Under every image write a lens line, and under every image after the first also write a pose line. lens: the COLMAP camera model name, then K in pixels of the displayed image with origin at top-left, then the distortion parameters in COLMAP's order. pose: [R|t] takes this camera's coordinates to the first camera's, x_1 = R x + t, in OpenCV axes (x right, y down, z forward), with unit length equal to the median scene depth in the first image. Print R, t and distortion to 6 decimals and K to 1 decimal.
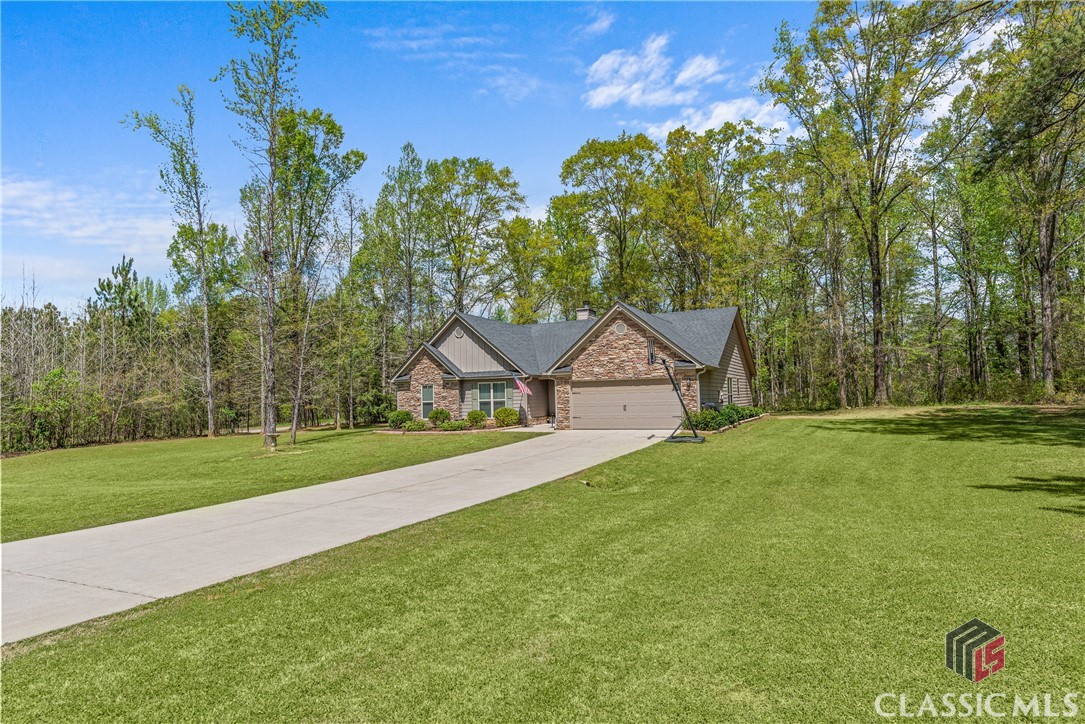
lens RADIAL K [[623.5, 0, 542.5], [0, 623.5, 362.0], [0, 0, 1]] dist [-0.000667, 0.000756]
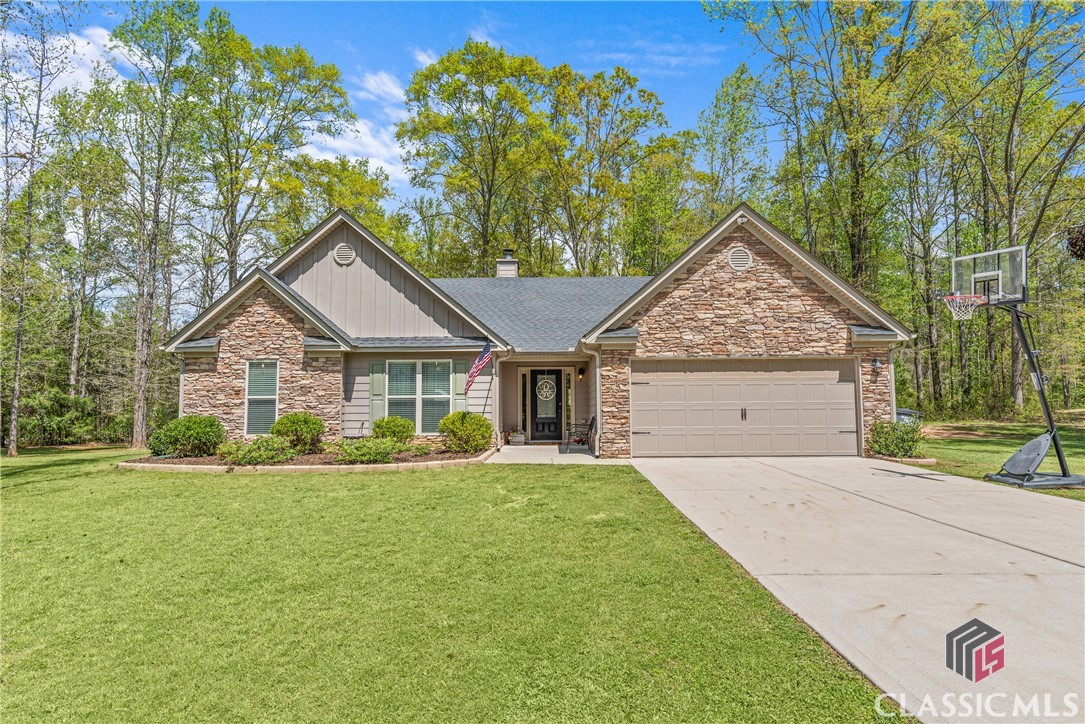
lens RADIAL K [[623.5, 0, 542.5], [0, 623.5, 362.0], [0, 0, 1]] dist [-0.000667, 0.000756]
pose [[0.907109, 0.053949, 0.417425, -0.194285], [-0.040642, 0.998344, -0.040709, 0.049214], [-0.418930, 0.019963, 0.907799, 0.511503]]
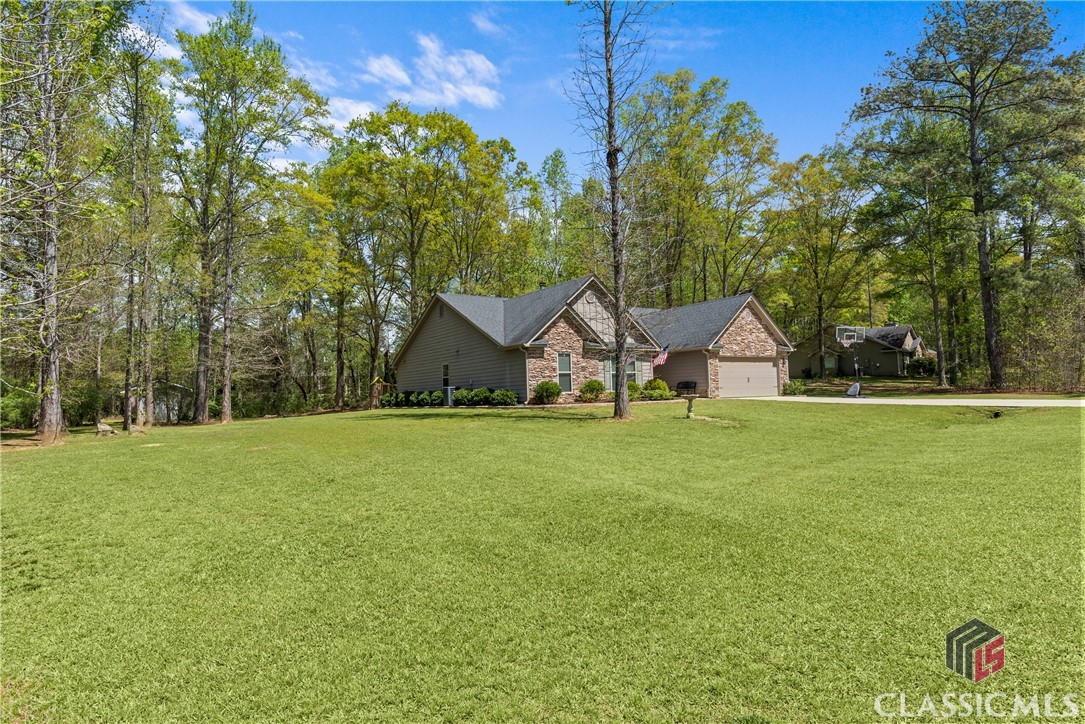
lens RADIAL K [[623.5, 0, 542.5], [0, 623.5, 362.0], [0, 0, 1]] dist [-0.000667, 0.000756]
pose [[0.516795, 0.056885, 0.854217, -0.954751], [-0.035484, 0.998356, -0.045016, 0.091380], [-0.855373, -0.007047, 0.517964, 0.598287]]
